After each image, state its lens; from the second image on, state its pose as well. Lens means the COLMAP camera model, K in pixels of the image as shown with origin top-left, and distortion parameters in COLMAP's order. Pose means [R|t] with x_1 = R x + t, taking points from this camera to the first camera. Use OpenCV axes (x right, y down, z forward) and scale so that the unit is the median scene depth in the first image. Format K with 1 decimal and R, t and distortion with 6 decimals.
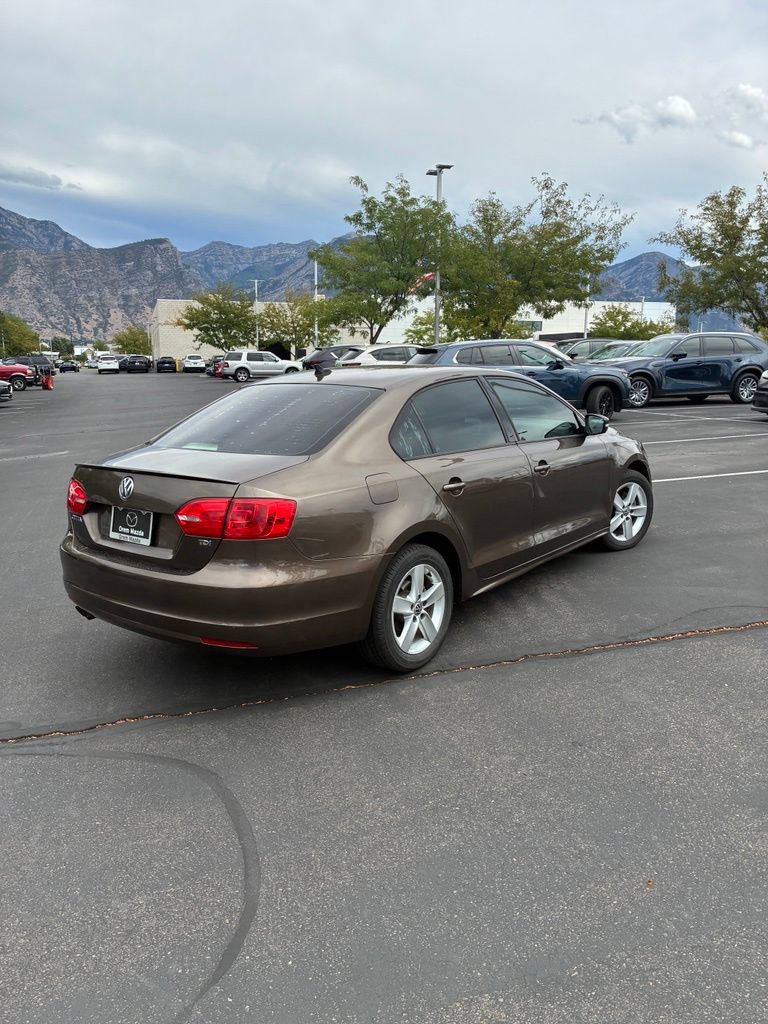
lens RADIAL K [[753.0, 0, 376.2], [0, 753.0, 512.8], [0, 0, 1]] dist [0.017082, -0.004752]
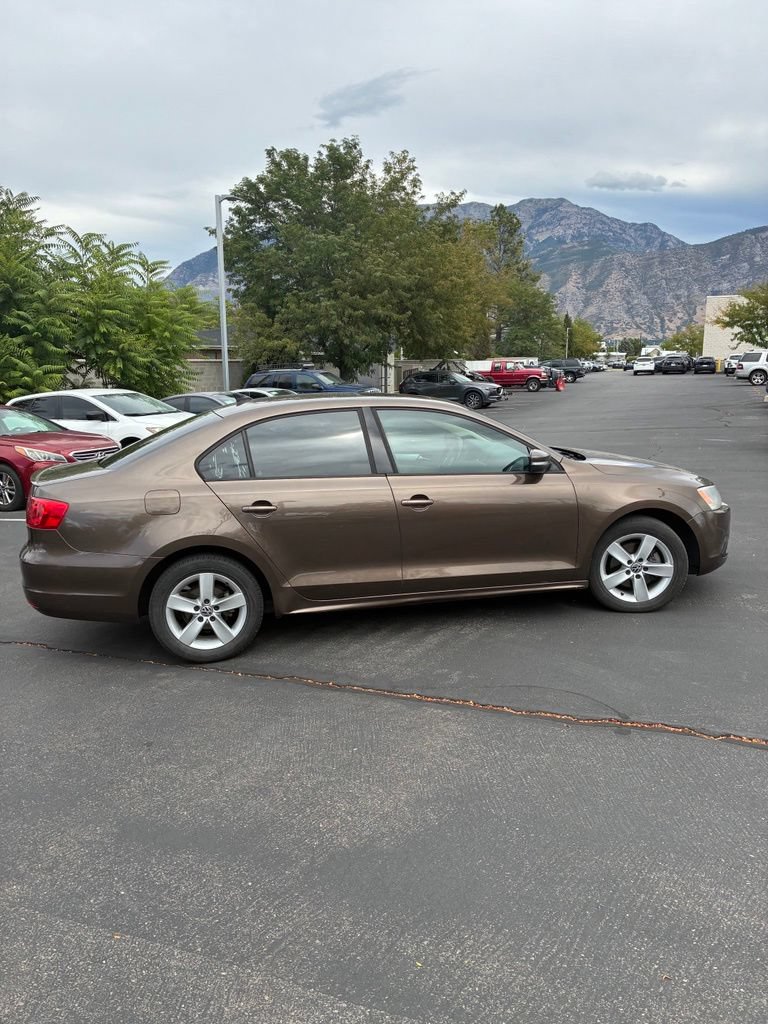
lens RADIAL K [[751.4, 0, 375.6], [0, 751.4, 519.3], [0, 0, 1]] dist [0.015743, 0.000964]
pose [[0.776304, 0.118517, -0.619117, 0.112461], [-0.113985, 0.992368, 0.047043, -0.011158], [0.619968, 0.034051, 0.783888, 0.030458]]
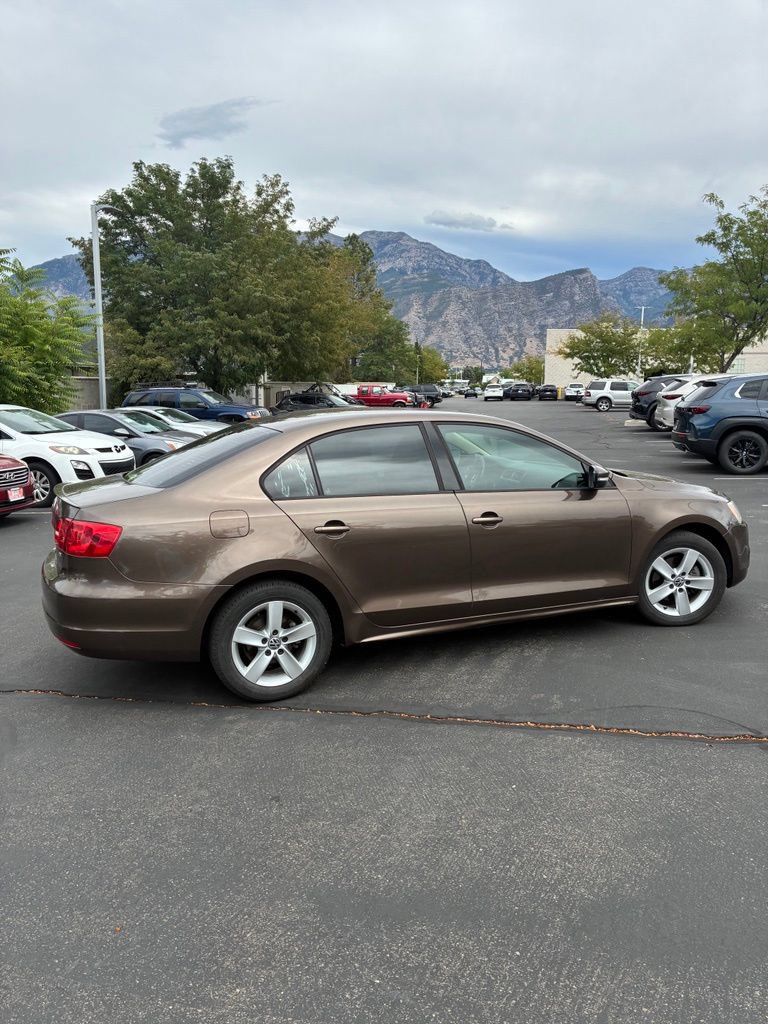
lens RADIAL K [[753.0, 0, 376.2], [0, 753.0, 512.8], [0, 0, 1]] dist [0.017082, -0.004752]
pose [[0.879823, 0.083842, -0.467848, 0.077023], [-0.100699, 0.994855, -0.011087, -0.006368], [0.464512, 0.056866, 0.883739, 0.016354]]
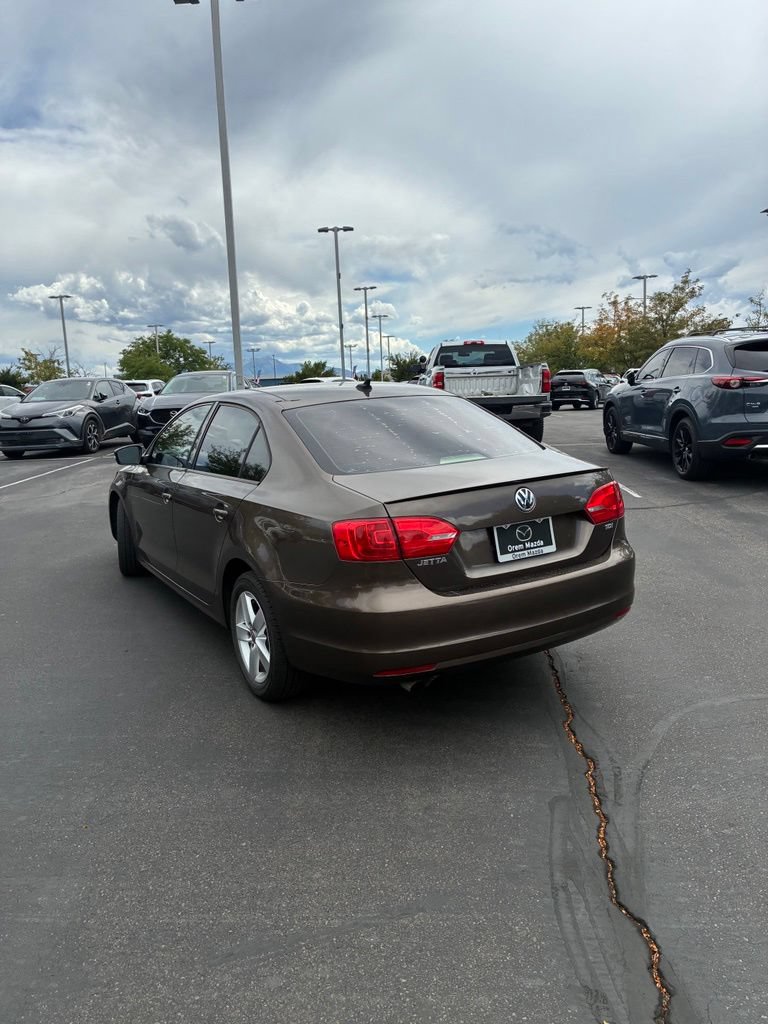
lens RADIAL K [[775.7, 0, 351.9], [0, 775.7, 498.0], [0, 0, 1]] dist [0.016257, 0.003171]
pose [[0.390934, -0.147558, 0.908514, -0.139548], [0.228173, 0.971791, 0.059652, -0.015305], [-0.891688, 0.183978, 0.413575, 0.085576]]
